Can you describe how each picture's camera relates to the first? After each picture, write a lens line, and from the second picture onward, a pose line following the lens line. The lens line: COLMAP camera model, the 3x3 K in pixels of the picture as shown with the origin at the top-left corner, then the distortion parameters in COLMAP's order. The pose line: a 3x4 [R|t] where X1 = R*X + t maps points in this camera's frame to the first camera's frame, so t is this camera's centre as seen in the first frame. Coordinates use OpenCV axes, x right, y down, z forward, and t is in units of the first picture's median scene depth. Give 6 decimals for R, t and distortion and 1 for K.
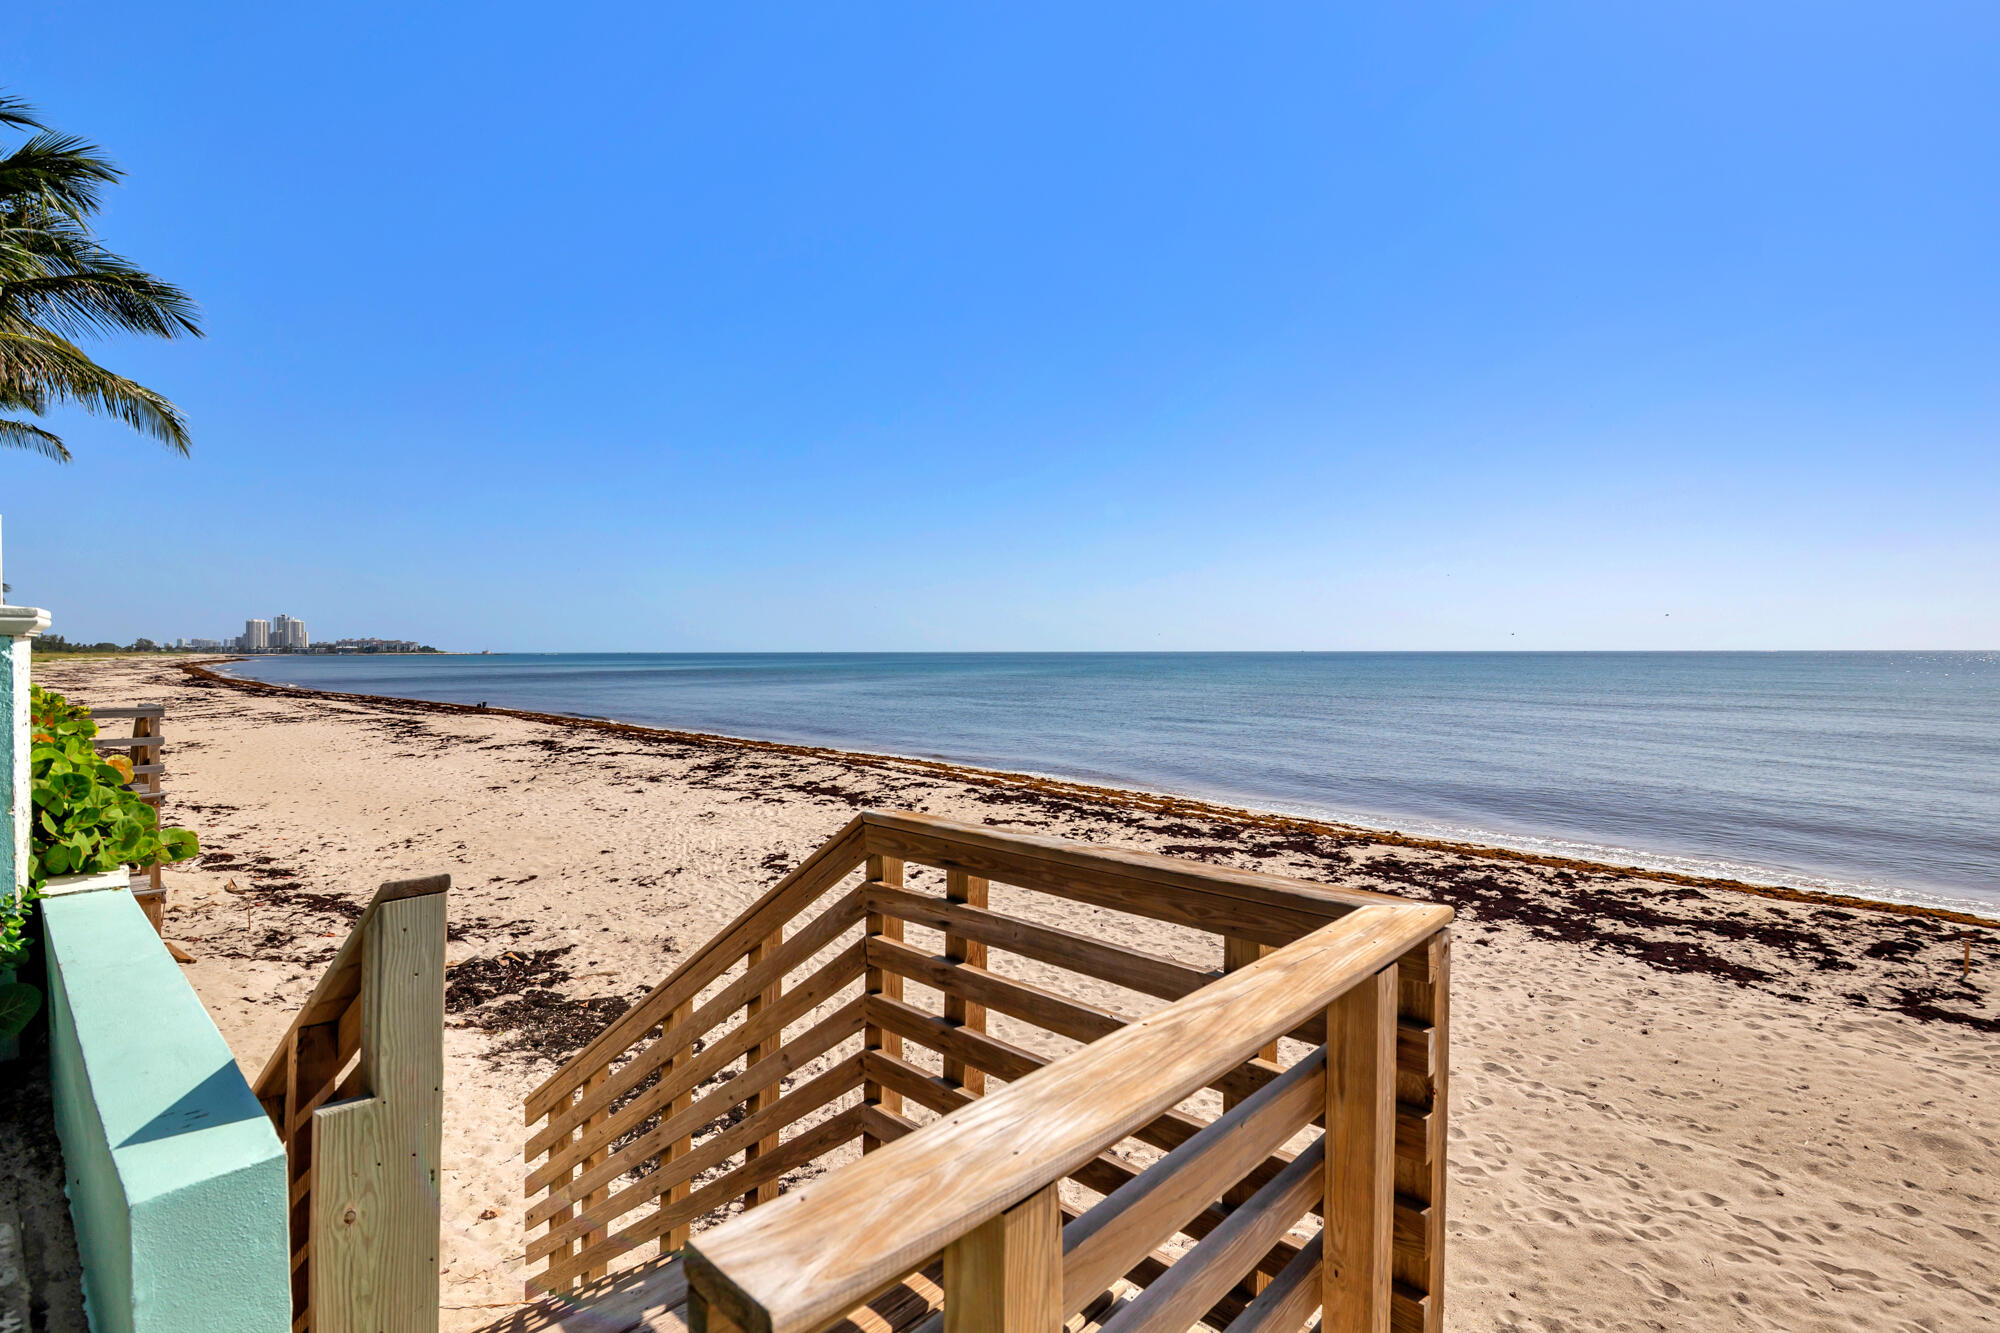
lens RADIAL K [[889.6, 0, 1028.4], [0, 889.6, 670.6], [0, 0, 1]] dist [-0.014402, -0.000095]
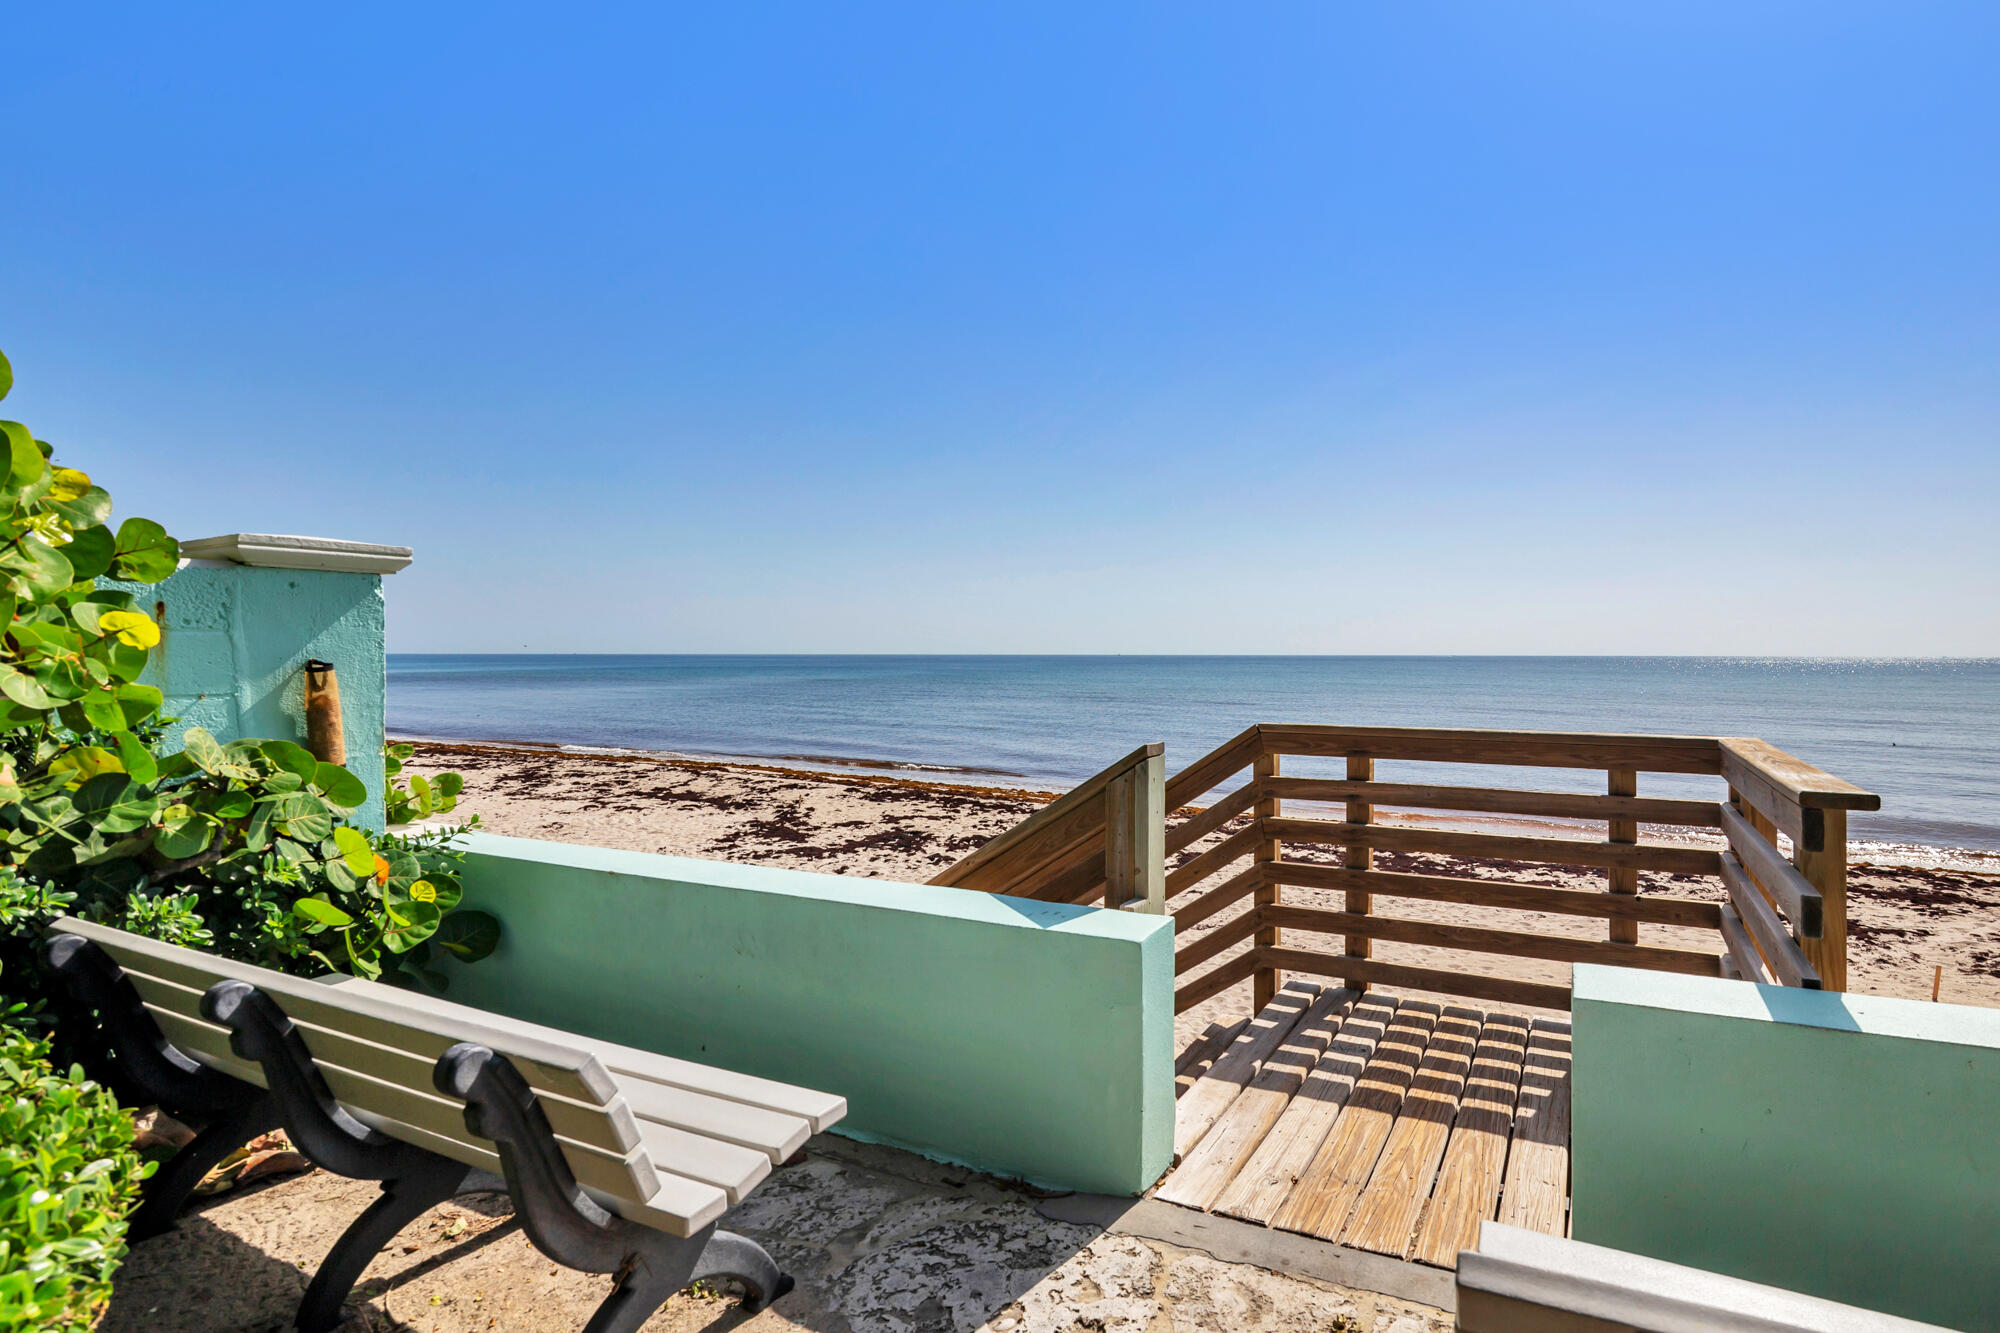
lens RADIAL K [[999.8, 0, 953.4], [0, 999.8, 662.9], [0, 0, 1]] dist [-0.015210, -0.000461]
pose [[0.966433, 0.007564, 0.256808, -0.228618], [-0.000897, 0.999660, -0.026070, 0.024737], [-0.256918, 0.024964, 0.966111, -0.071720]]
